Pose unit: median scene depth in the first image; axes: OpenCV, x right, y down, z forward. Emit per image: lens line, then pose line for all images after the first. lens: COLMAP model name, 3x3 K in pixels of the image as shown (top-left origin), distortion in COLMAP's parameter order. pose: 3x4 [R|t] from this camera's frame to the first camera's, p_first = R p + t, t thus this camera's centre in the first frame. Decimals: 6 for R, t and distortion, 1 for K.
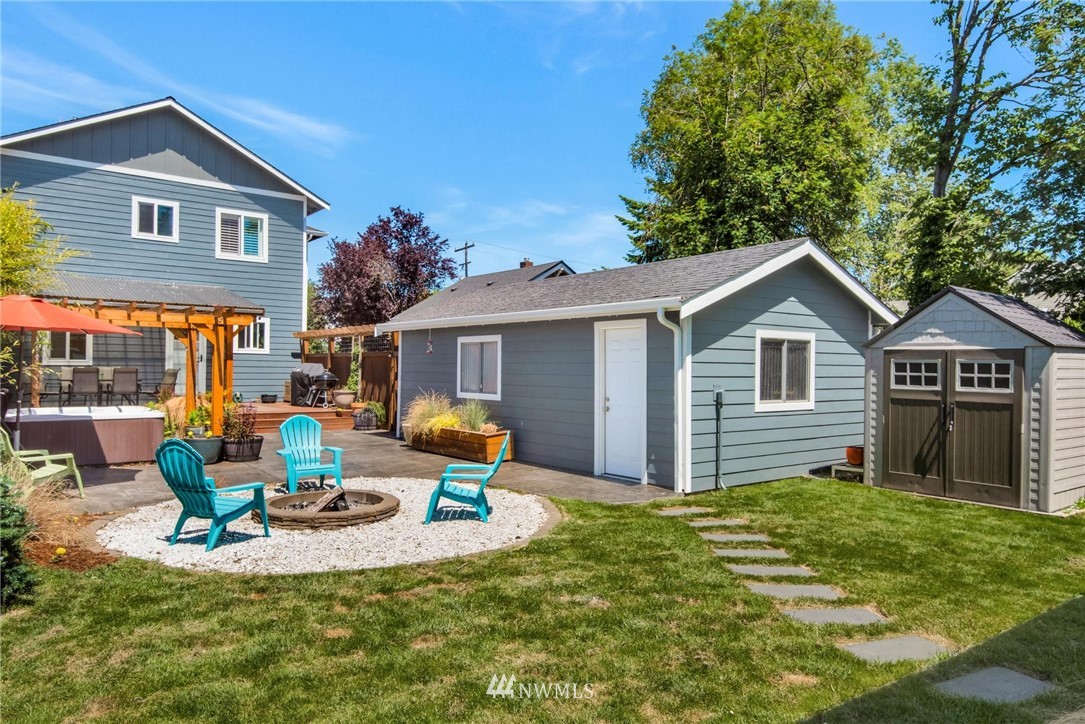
lens RADIAL K [[734.9, 0, 544.0], [0, 734.9, 365.4], [0, 0, 1]] dist [-0.002497, -0.001665]
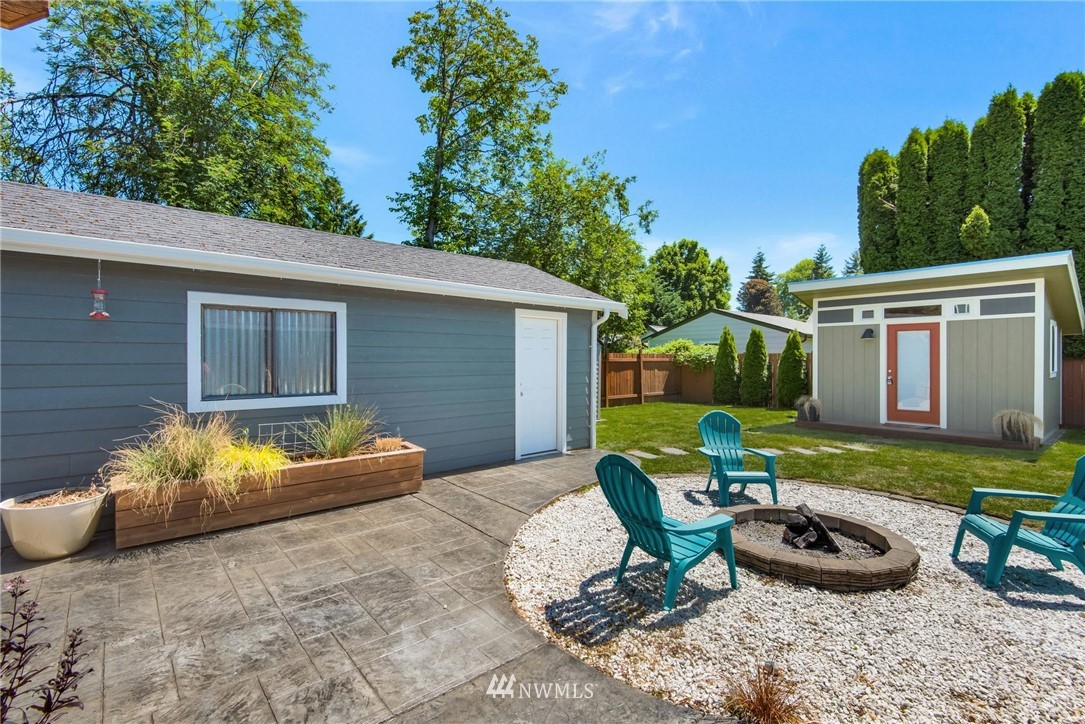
lens RADIAL K [[482.3, 0, 542.5], [0, 482.3, 362.0], [0, 0, 1]] dist [0.002118, -0.000265]
pose [[-0.068111, -0.016099, 0.997548, -0.497320], [-0.007748, 0.999848, 0.015607, 0.003102], [-0.997648, -0.006666, -0.068226, 0.851137]]
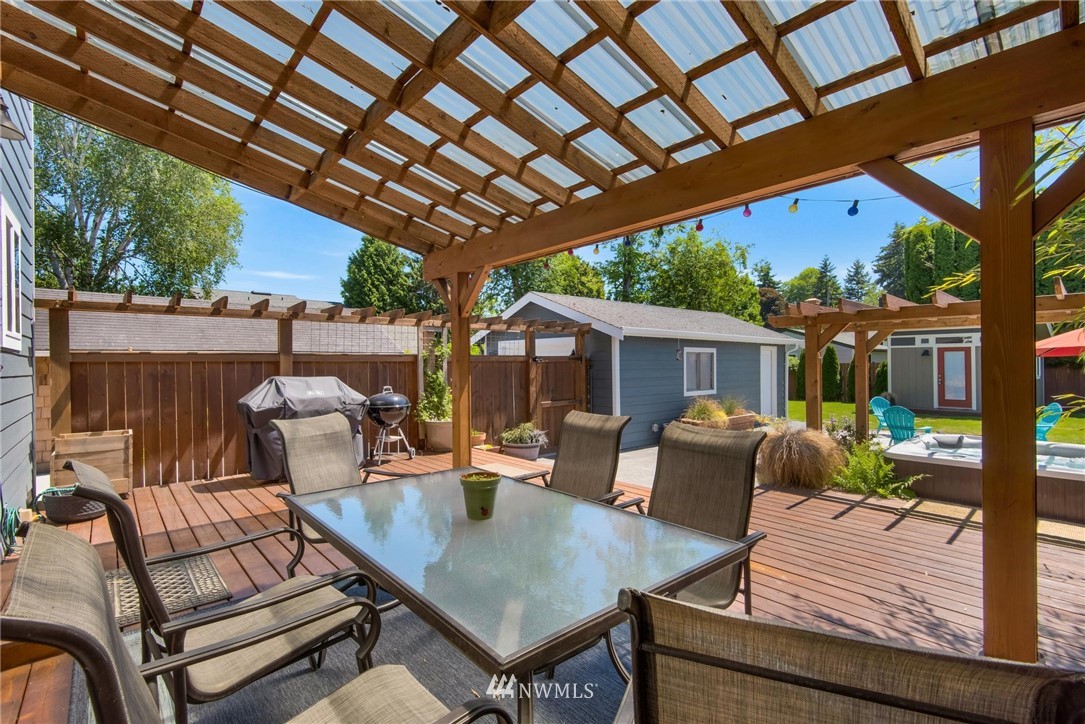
lens RADIAL K [[482.3, 0, 542.5], [0, 482.3, 362.0], [0, 0, 1]] dist [0.002118, -0.000265]
pose [[-0.079454, -0.007856, 0.996808, -0.961912], [-0.000374, 0.999969, 0.007851, -0.021912], [-0.996838, 0.000251, -0.079455, 1.404943]]
